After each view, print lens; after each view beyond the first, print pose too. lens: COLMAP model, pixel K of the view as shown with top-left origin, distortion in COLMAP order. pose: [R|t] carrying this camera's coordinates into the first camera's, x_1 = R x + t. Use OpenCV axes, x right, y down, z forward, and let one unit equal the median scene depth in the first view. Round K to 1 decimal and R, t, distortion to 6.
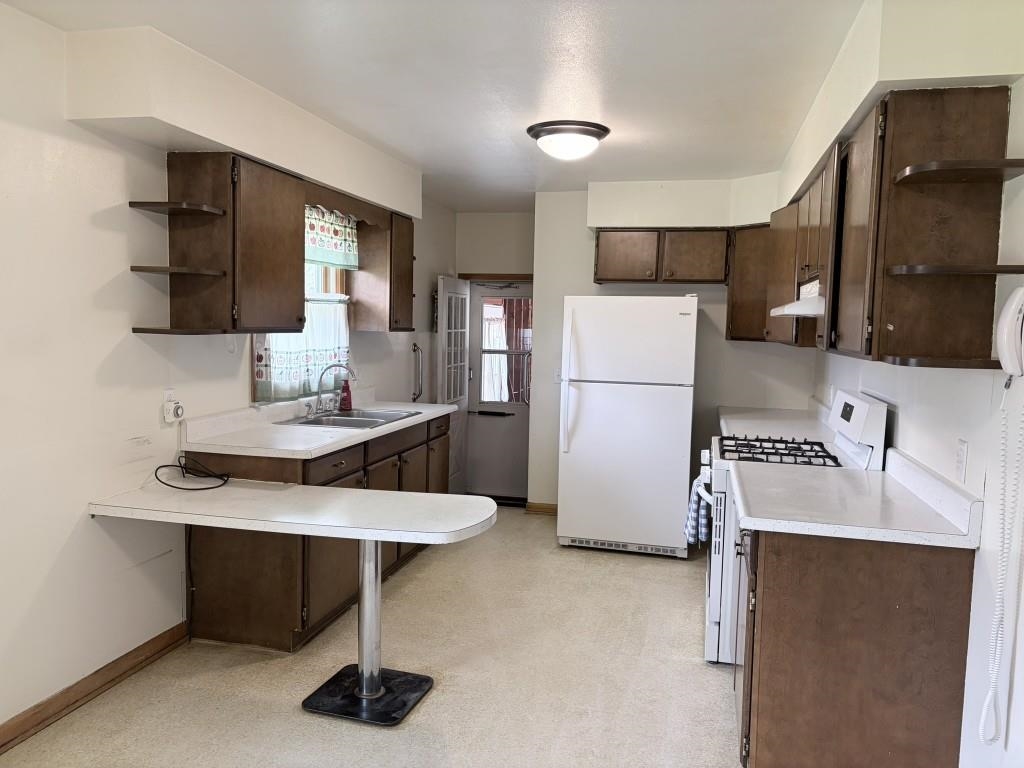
lens RADIAL K [[774.9, 0, 507.7], [0, 774.9, 387.8], [0, 0, 1]] dist [0.052393, -0.053748]
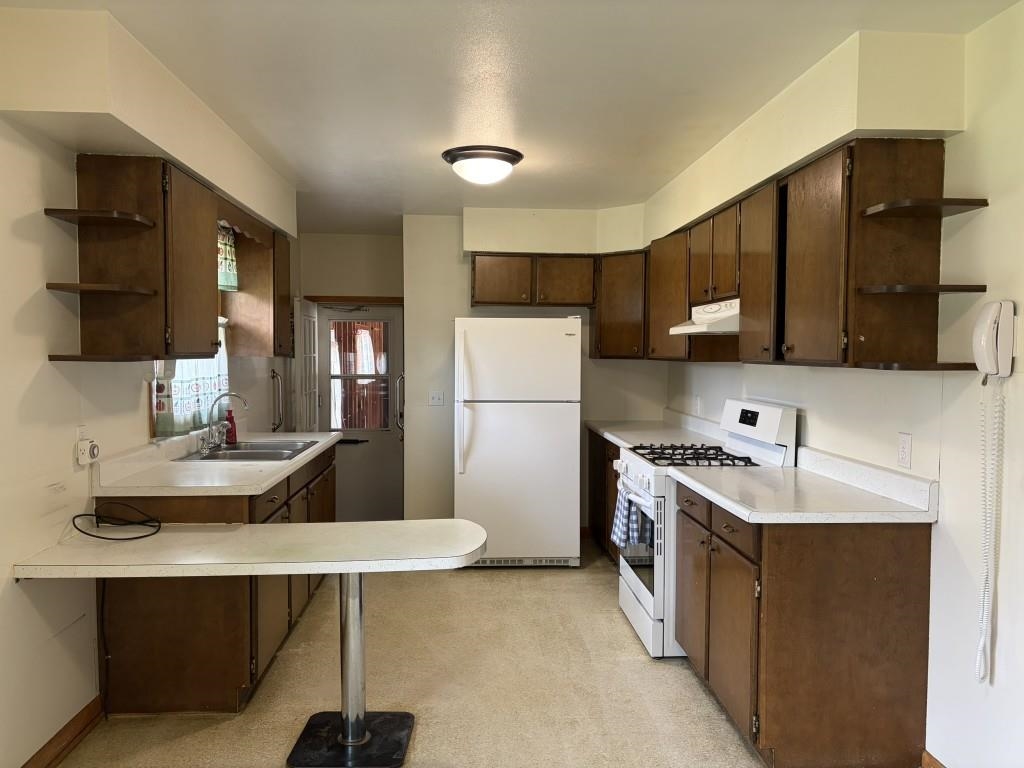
lens RADIAL K [[774.9, 0, 511.6], [0, 774.9, 389.1], [0, 0, 1]] dist [0.052393, -0.053748]
pose [[0.953033, -0.033531, 0.301006, -0.243557], [0.042940, 0.998772, -0.024695, 0.003096], [-0.299809, 0.036460, 0.953302, 0.032175]]
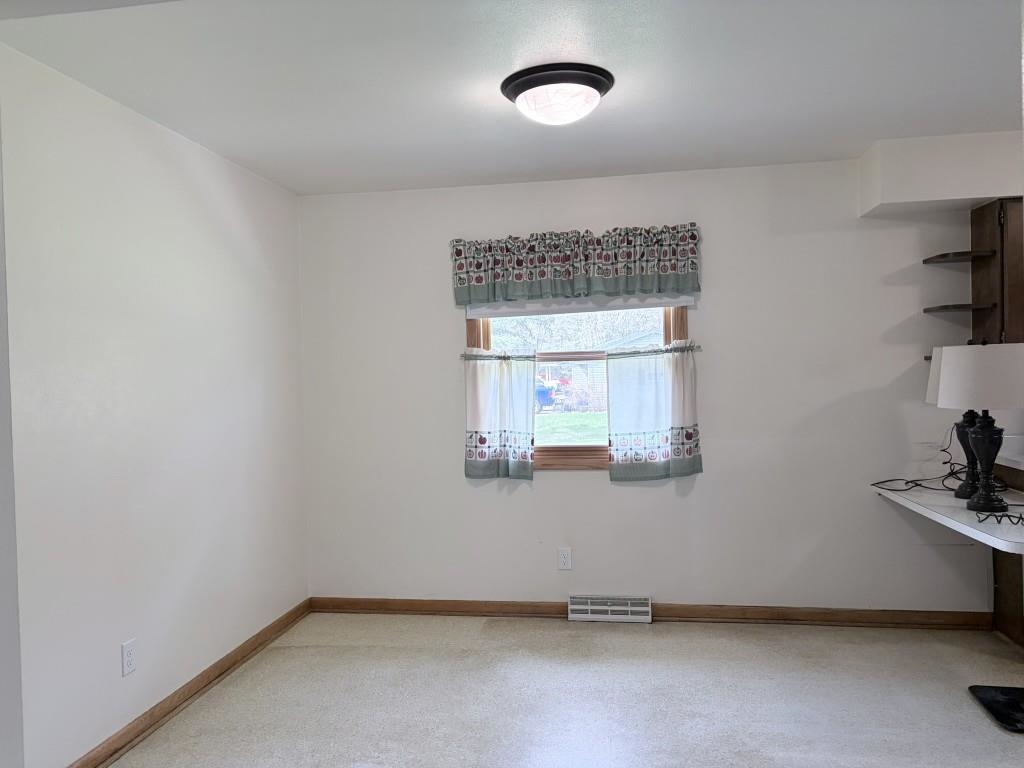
lens RADIAL K [[774.9, 0, 504.5], [0, 774.9, 390.3], [0, 0, 1]] dist [0.052393, -0.053748]
pose [[0.082561, -0.005493, -0.996571, 0.707421], [-0.053955, 0.998494, -0.009973, 0.027441], [0.995124, 0.054594, 0.082140, 0.196990]]
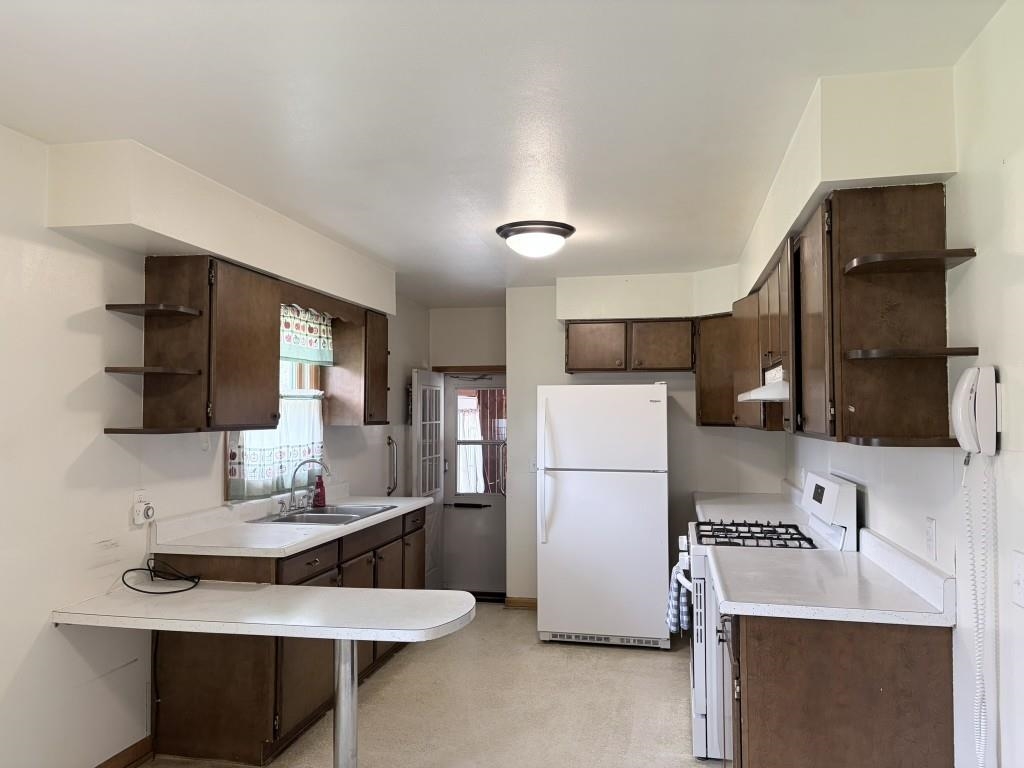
lens RADIAL K [[774.9, 0, 509.0], [0, 774.9, 388.1], [0, 0, 1]] dist [0.052393, -0.053748]
pose [[0.999074, -0.023341, 0.036137, -0.000770], [0.027411, 0.992801, -0.116595, 0.002188], [-0.033155, 0.117477, 0.992522, -0.010541]]
